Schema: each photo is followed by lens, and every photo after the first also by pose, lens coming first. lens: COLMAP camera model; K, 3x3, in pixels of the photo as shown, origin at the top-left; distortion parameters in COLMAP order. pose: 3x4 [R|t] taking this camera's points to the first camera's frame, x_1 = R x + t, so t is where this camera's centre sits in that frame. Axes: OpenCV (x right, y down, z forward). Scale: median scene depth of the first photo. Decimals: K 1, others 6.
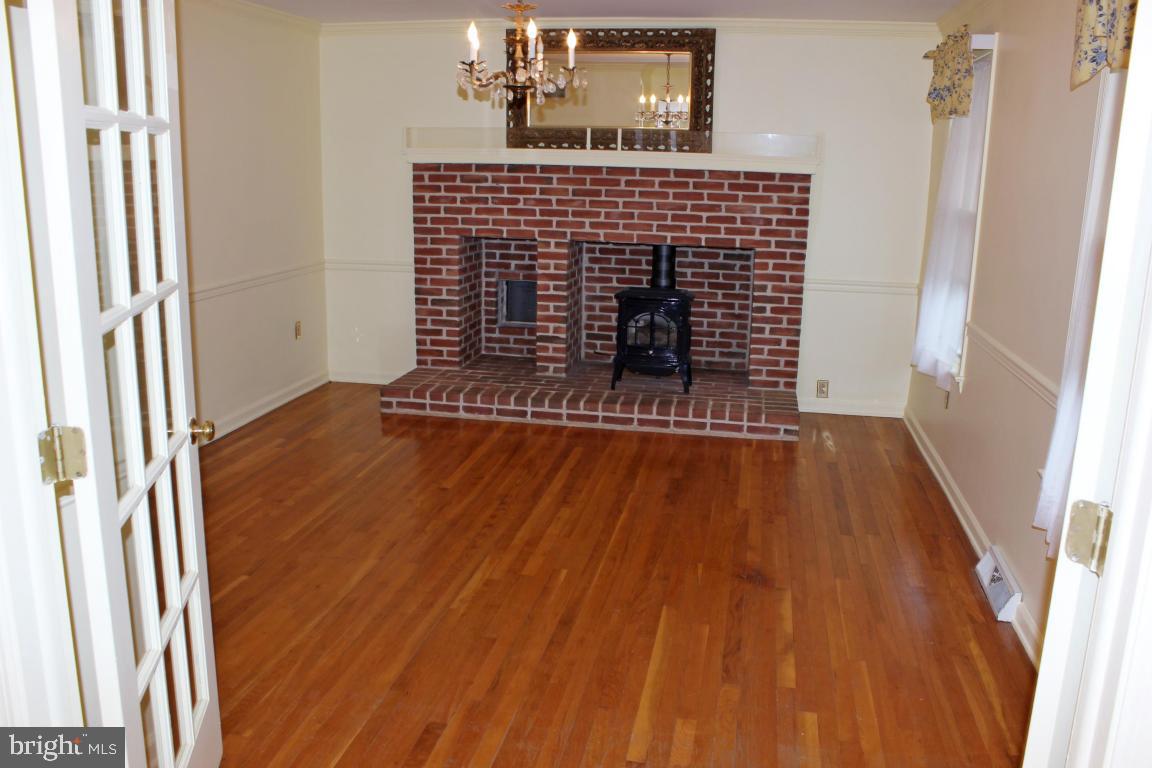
lens RADIAL K [[965.3, 0, 587.4], [0, 965.3, 381.5], [0, 0, 1]] dist [-0.169251, 0.160549]
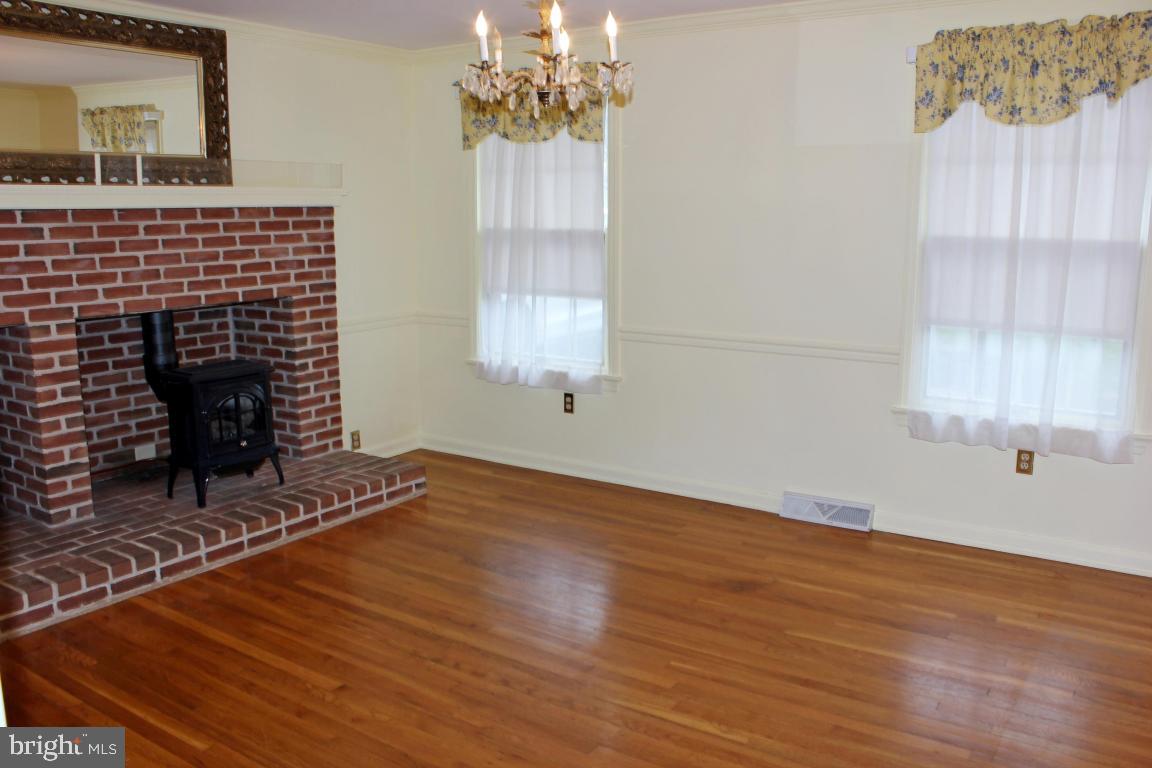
lens RADIAL K [[965.3, 0, 587.4], [0, 965.3, 381.5], [0, 0, 1]] dist [-0.169251, 0.160549]
pose [[0.399671, -0.188949, 0.896973, -0.487747], [0.218048, 0.970035, 0.107182, -0.098949], [-0.890347, 0.152746, 0.428895, 0.416658]]
